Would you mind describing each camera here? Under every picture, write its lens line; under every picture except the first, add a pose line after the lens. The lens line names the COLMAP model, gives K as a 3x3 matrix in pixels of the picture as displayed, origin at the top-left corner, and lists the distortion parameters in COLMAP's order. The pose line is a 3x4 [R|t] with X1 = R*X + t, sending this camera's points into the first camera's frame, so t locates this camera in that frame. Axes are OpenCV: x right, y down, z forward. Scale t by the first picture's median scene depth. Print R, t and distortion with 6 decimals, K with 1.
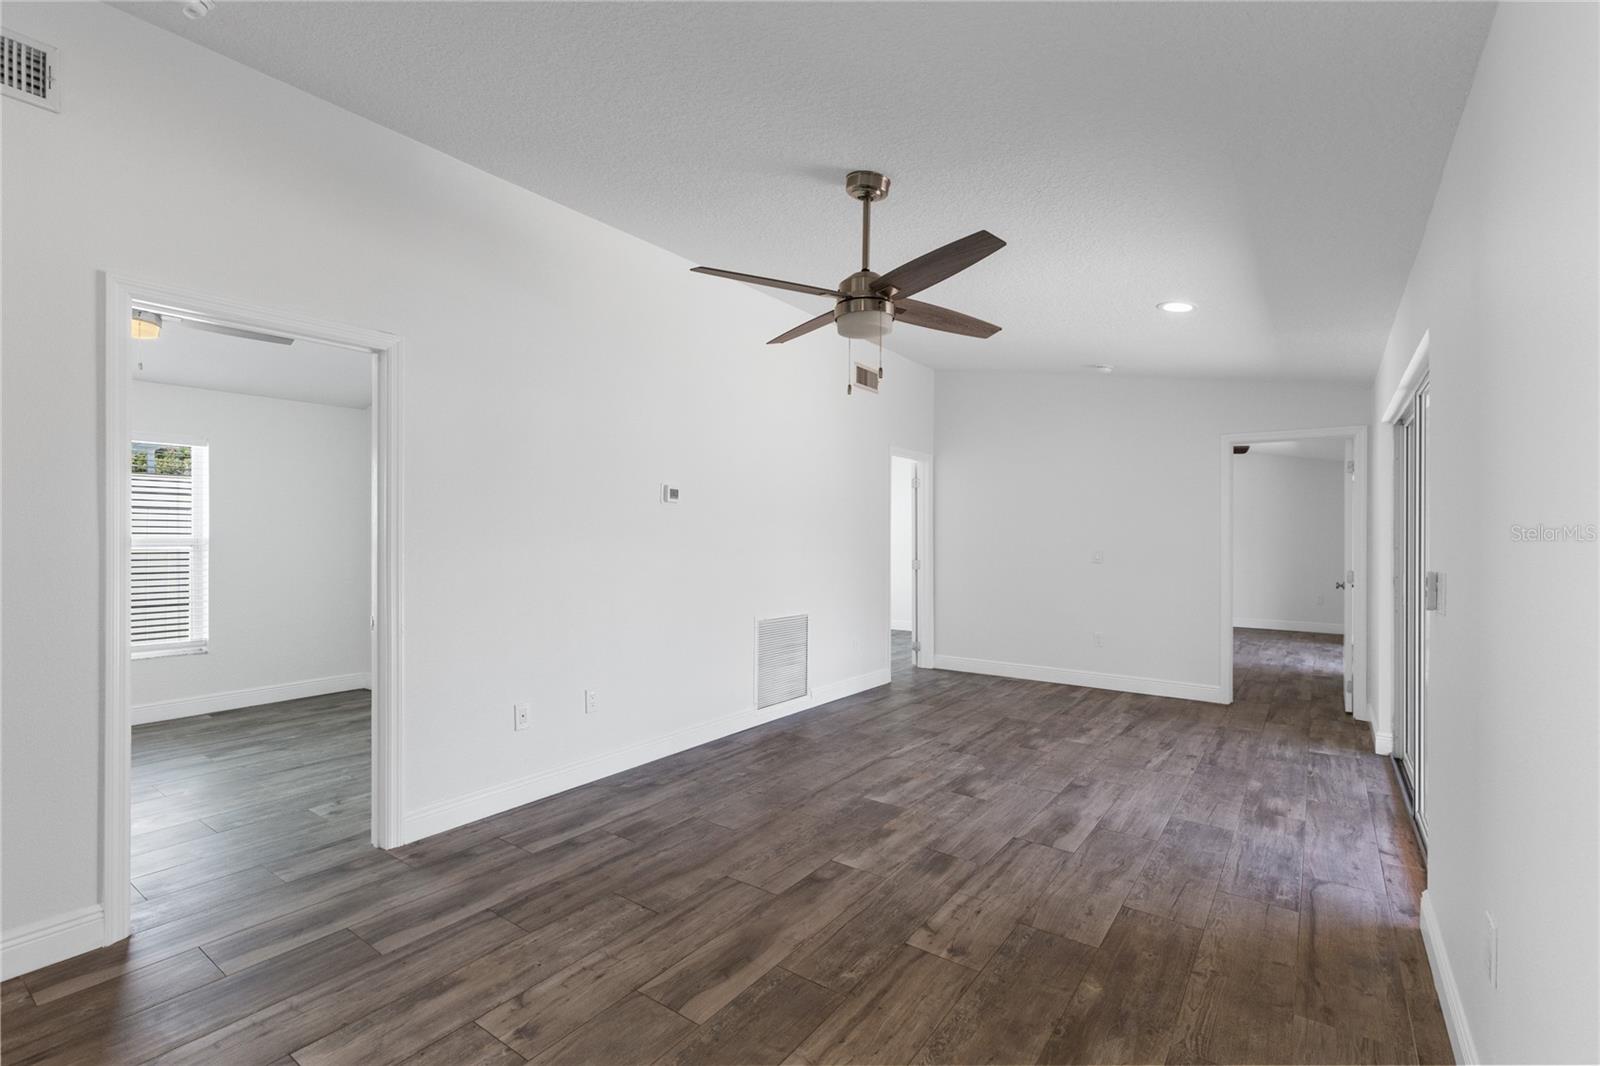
lens RADIAL K [[724.7, 0, 797.6], [0, 724.7, 540.4], [0, 0, 1]] dist [0.012220, -0.001151]
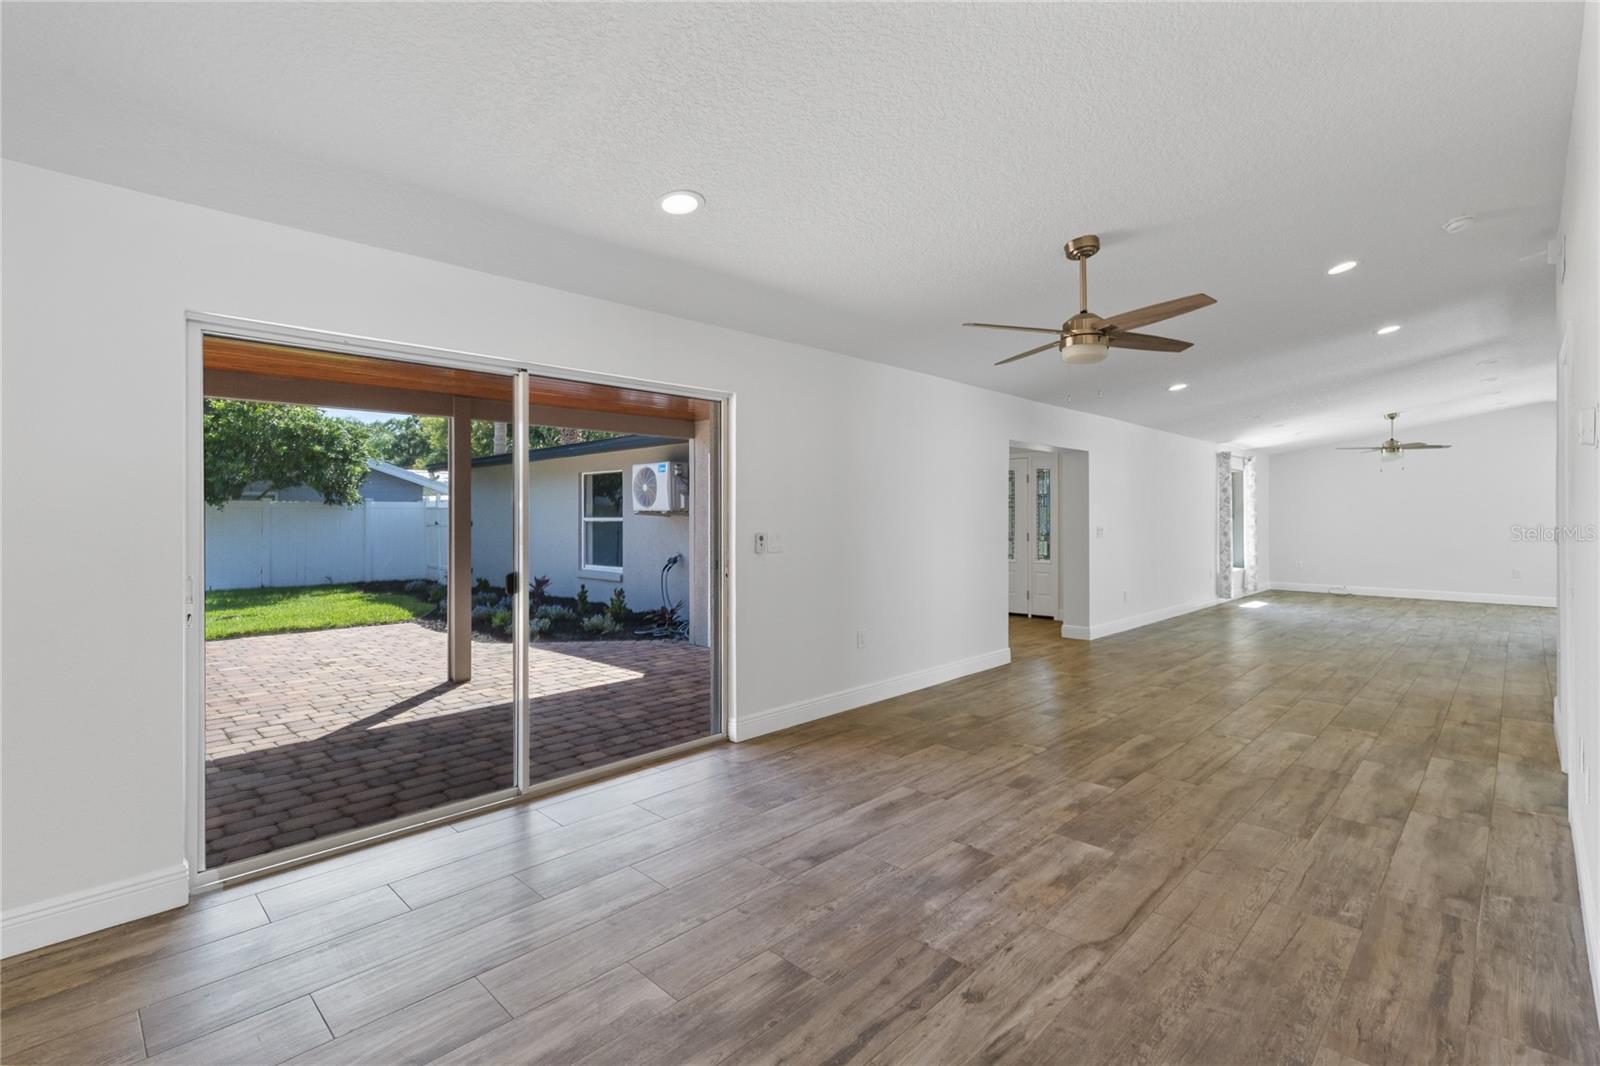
lens RADIAL K [[724.7, 0, 812.4], [0, 724.7, 526.6], [0, 0, 1]] dist [0.012220, -0.001151]
pose [[-0.990140, -0.007168, 0.139898, 0.337339], [-0.003816, 0.999700, 0.024213, -0.012909], [-0.140029, 0.023441, -0.989870, 2.013901]]
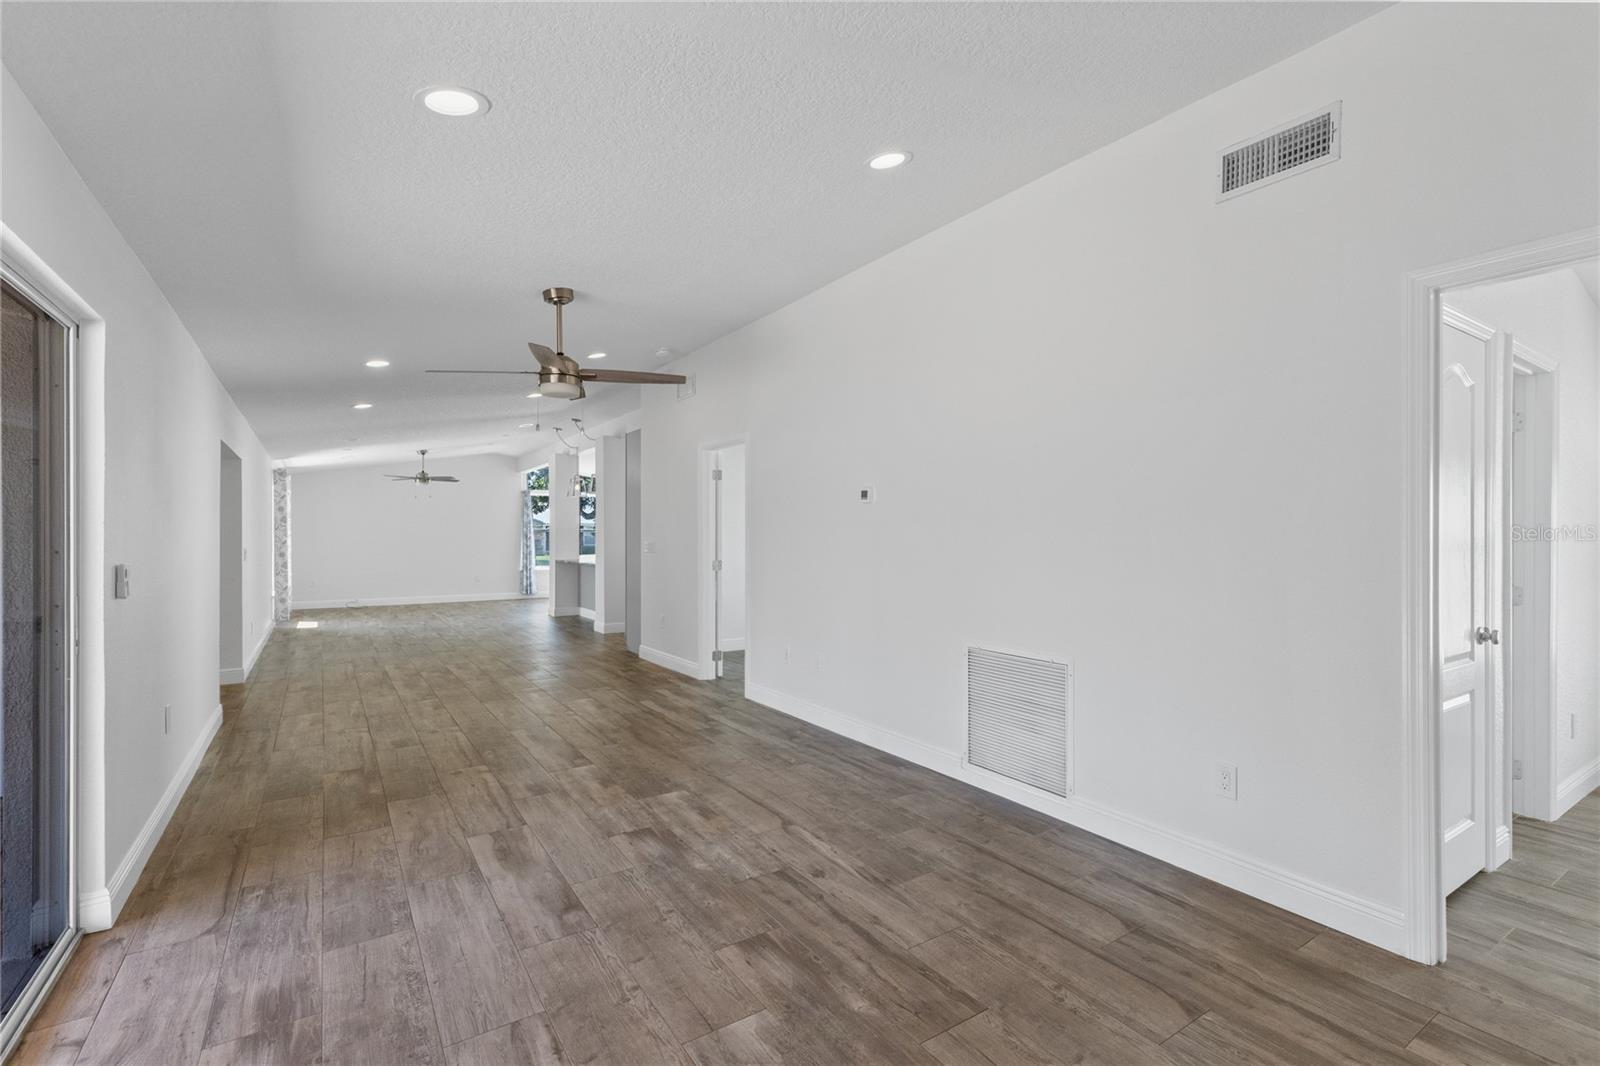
lens RADIAL K [[724.7, 0, 792.4], [0, 724.7, 529.3], [0, 0, 1]] dist [0.012220, -0.001151]
pose [[-0.365541, -0.011616, -0.930723, 1.097221], [-0.007518, 0.999926, -0.009527, -0.002688], [0.930765, 0.003515, -0.365602, 1.684361]]
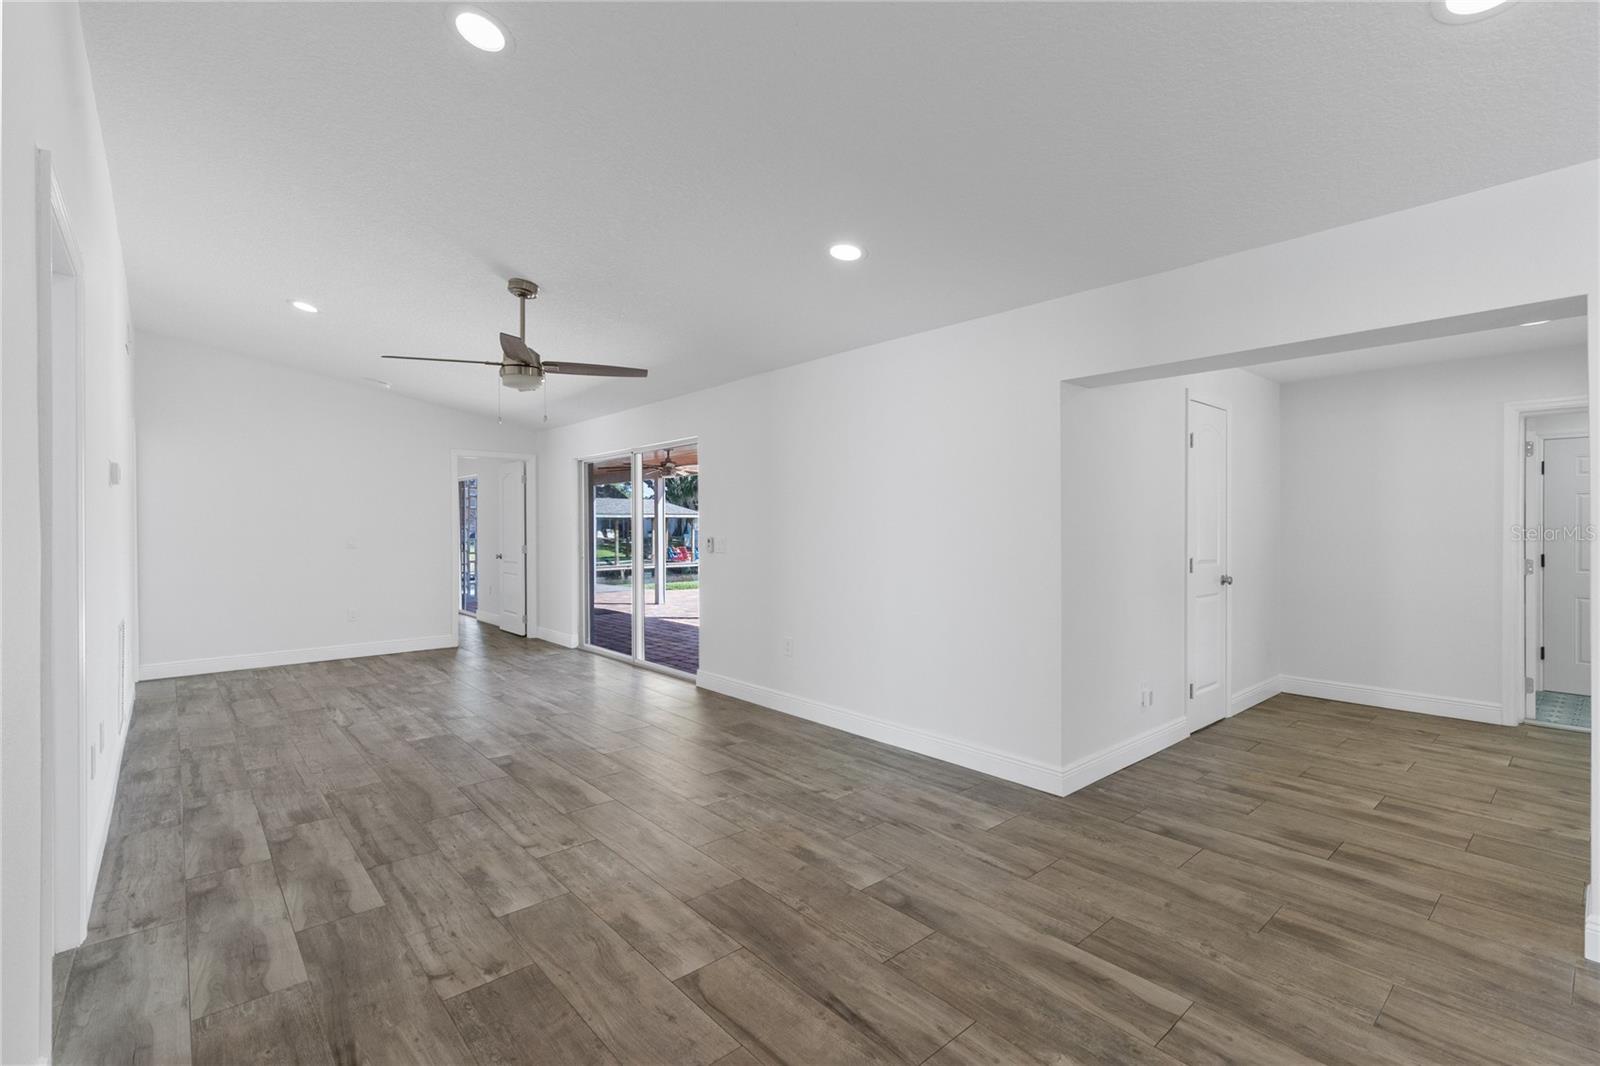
lens RADIAL K [[724.7, 0, 808.5], [0, 724.7, 521.8], [0, 0, 1]] dist [0.012220, -0.001151]
pose [[0.217989, -0.002677, 0.975948, -1.050916], [0.014673, 0.999892, -0.000535, 0.000980], [-0.975841, 0.014437, 0.218004, 0.092335]]
